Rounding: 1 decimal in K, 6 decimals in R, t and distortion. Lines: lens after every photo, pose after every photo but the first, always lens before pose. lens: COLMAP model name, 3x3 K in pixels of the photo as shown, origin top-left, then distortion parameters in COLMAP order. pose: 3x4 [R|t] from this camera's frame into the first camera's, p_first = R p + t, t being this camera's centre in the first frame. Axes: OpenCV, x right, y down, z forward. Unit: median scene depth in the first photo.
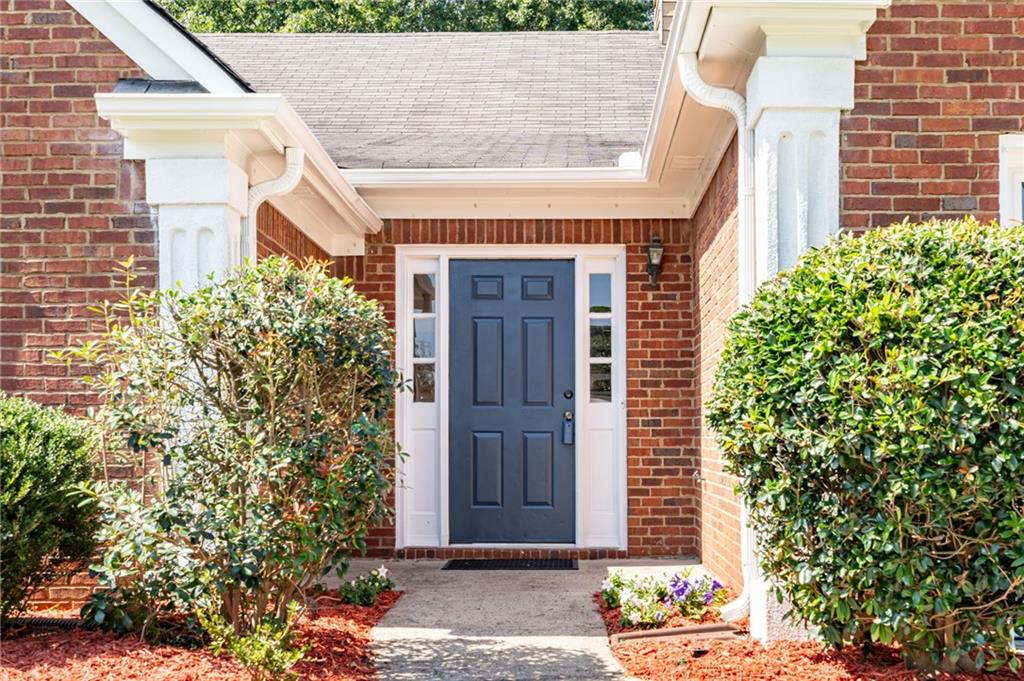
lens RADIAL K [[1033.1, 0, 511.6], [0, 1033.1, 338.6], [0, 0, 1]] dist [-0.001016, 0.000000]
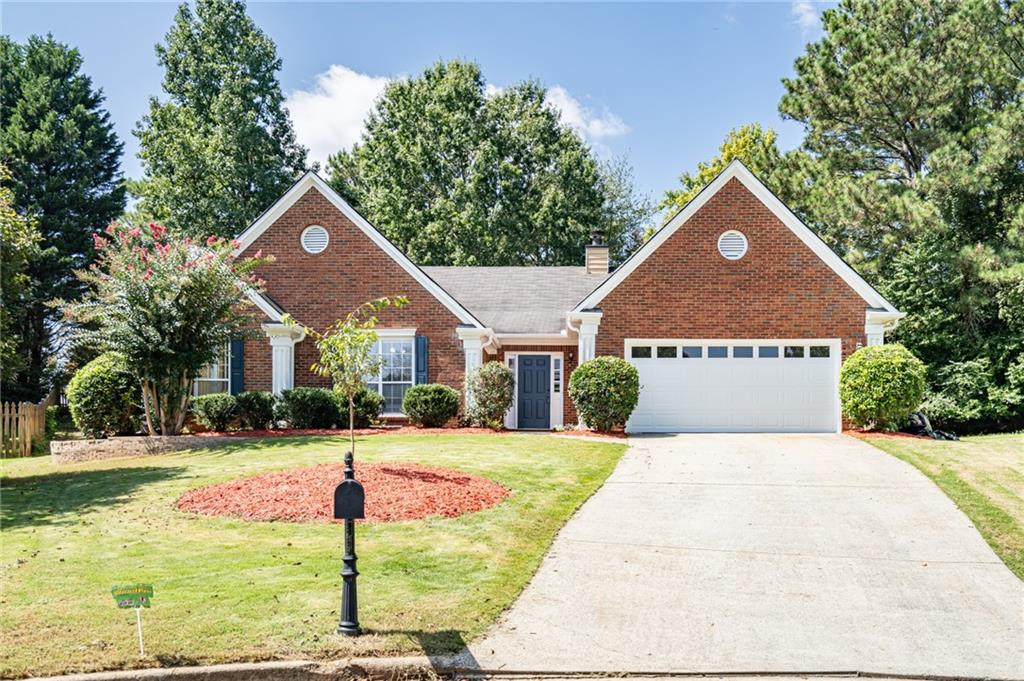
lens RADIAL K [[886.9, 0, 512.8], [0, 886.9, 342.3], [0, 0, 1]] dist [-0.000258, -0.000009]
pose [[0.999758, 0.008270, -0.020386, -0.013334], [-0.009103, 0.999112, -0.041131, 0.012491], [0.020028, 0.041306, 0.998946, -2.371603]]
